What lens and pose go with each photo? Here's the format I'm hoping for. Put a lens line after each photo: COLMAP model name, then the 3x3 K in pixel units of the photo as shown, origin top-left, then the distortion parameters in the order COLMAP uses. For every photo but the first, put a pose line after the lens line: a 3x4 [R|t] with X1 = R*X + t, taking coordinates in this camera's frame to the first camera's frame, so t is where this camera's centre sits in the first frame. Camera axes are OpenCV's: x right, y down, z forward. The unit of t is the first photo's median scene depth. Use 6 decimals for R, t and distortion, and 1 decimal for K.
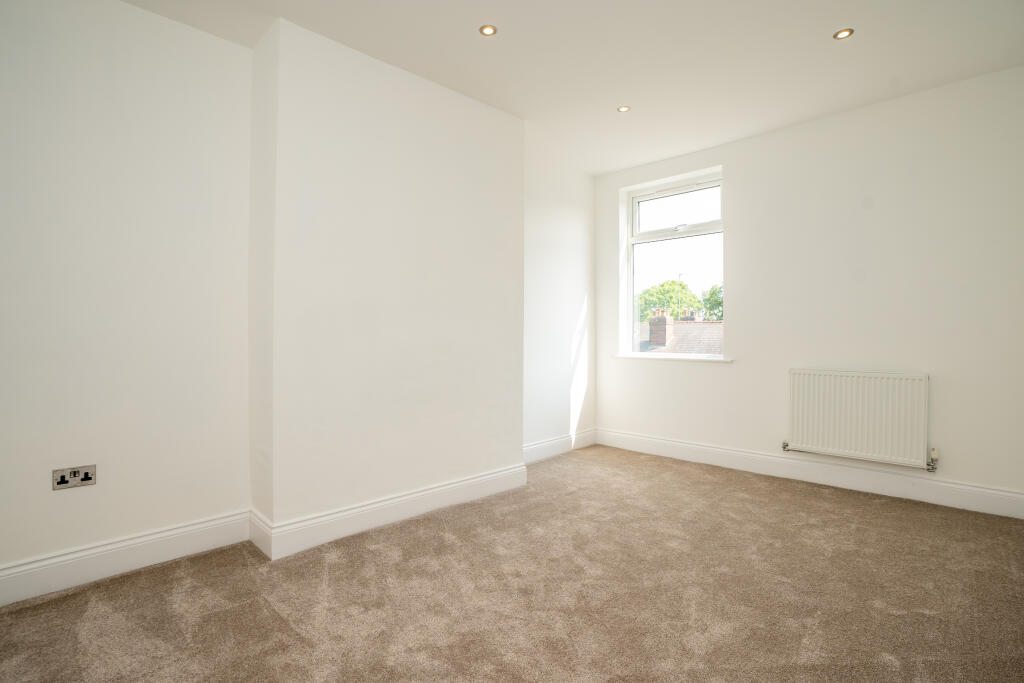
lens RADIAL K [[486.7, 0, 507.3], [0, 486.7, 340.6], [0, 0, 1]] dist [-0.074444, 0.028705]
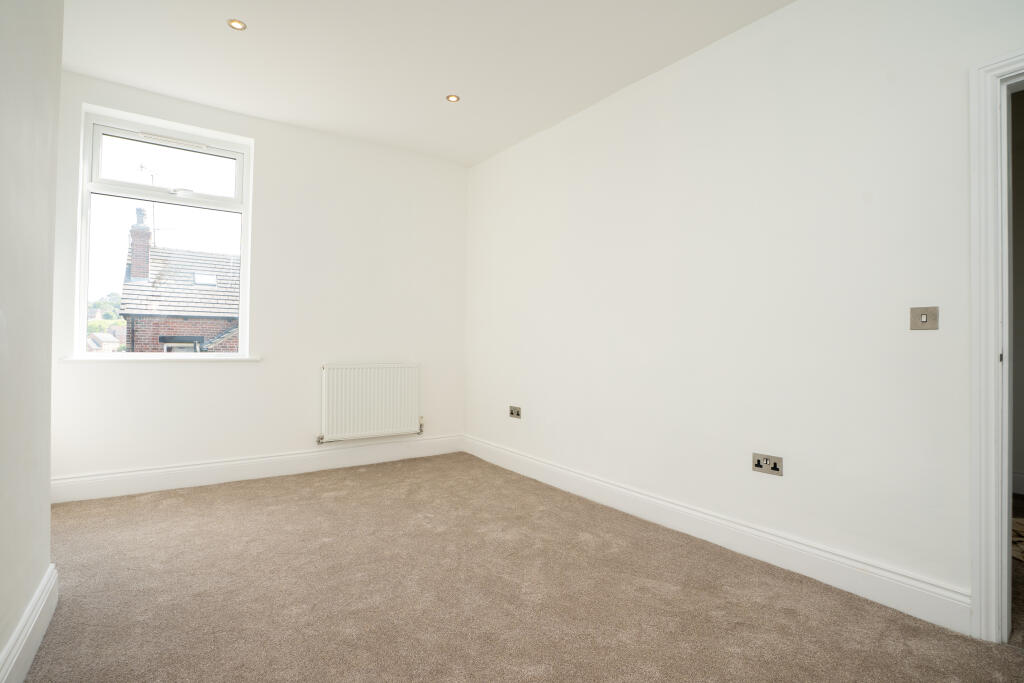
lens RADIAL K [[486.7, 0, 507.3], [0, 486.7, 340.6], [0, 0, 1]] dist [-0.074444, 0.028705]
pose [[0.182724, 0.000050, 0.983164, -0.329400], [-0.001759, 0.999998, 0.000276, 0.006204], [-0.983163, -0.001779, 0.182723, 0.373349]]
